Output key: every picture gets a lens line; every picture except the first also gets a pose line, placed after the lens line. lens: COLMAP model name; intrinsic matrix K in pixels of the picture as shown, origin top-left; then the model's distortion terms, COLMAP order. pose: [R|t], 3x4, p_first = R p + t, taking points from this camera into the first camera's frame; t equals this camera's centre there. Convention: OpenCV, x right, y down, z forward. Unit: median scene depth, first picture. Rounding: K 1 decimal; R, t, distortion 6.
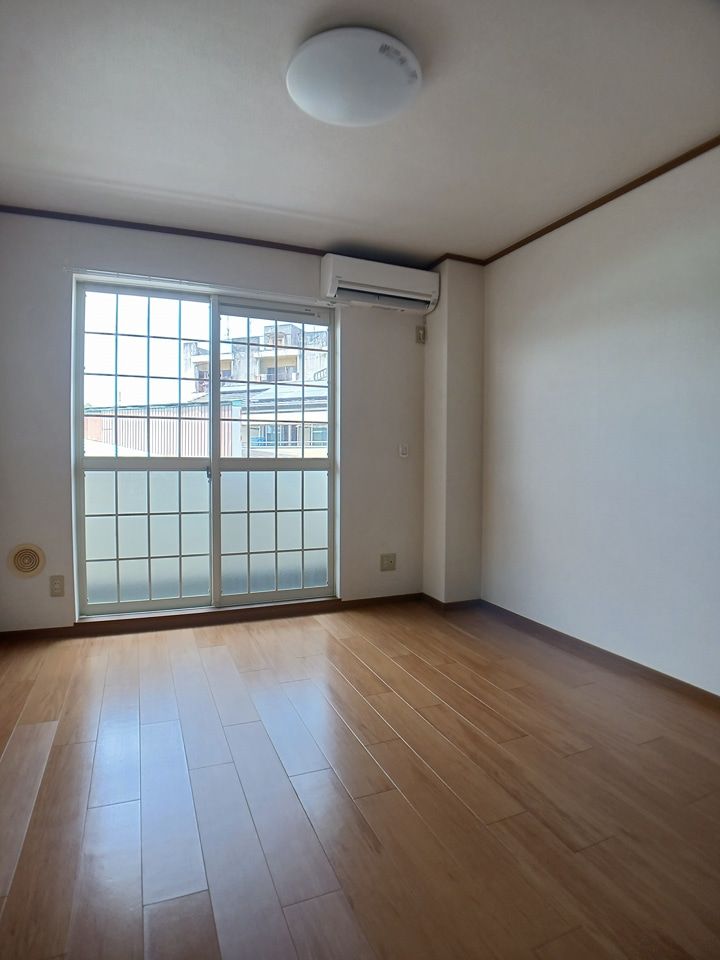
lens RADIAL K [[523.0, 0, 360.0], [0, 523.0, 480.0], [0, 0, 1]] dist [-0.089422, 0.000342]
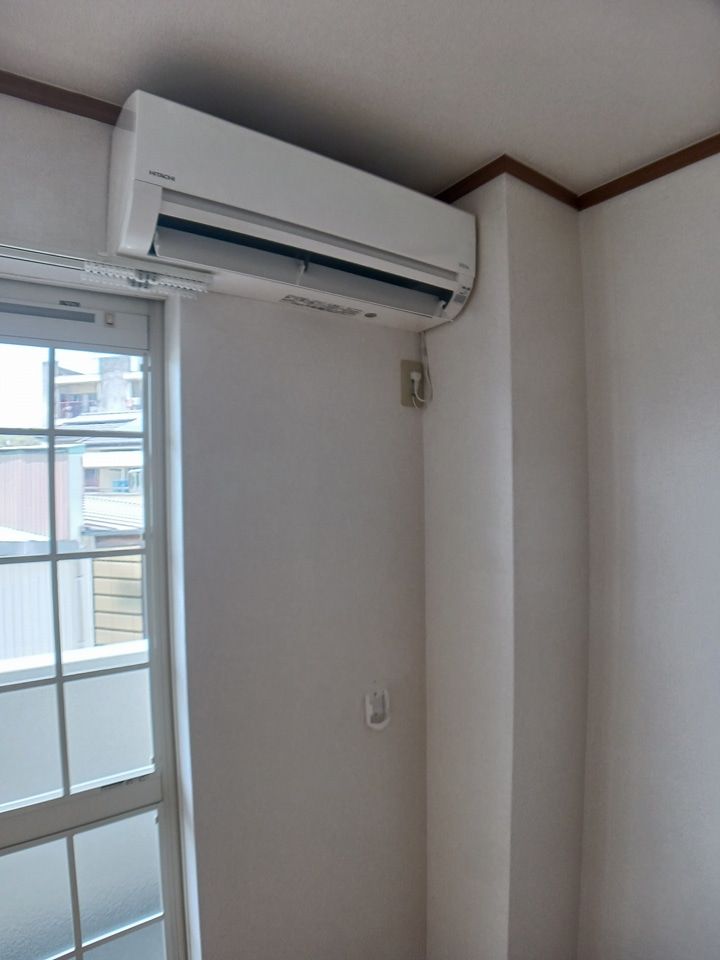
lens RADIAL K [[523.0, 0, 360.0], [0, 523.0, 480.0], [0, 0, 1]] dist [-0.089422, 0.000342]
pose [[0.977566, -0.020411, 0.209636, 0.000774], [0.028401, 0.998977, -0.035175, -0.210341], [-0.208704, 0.040340, 0.977147, 0.683662]]
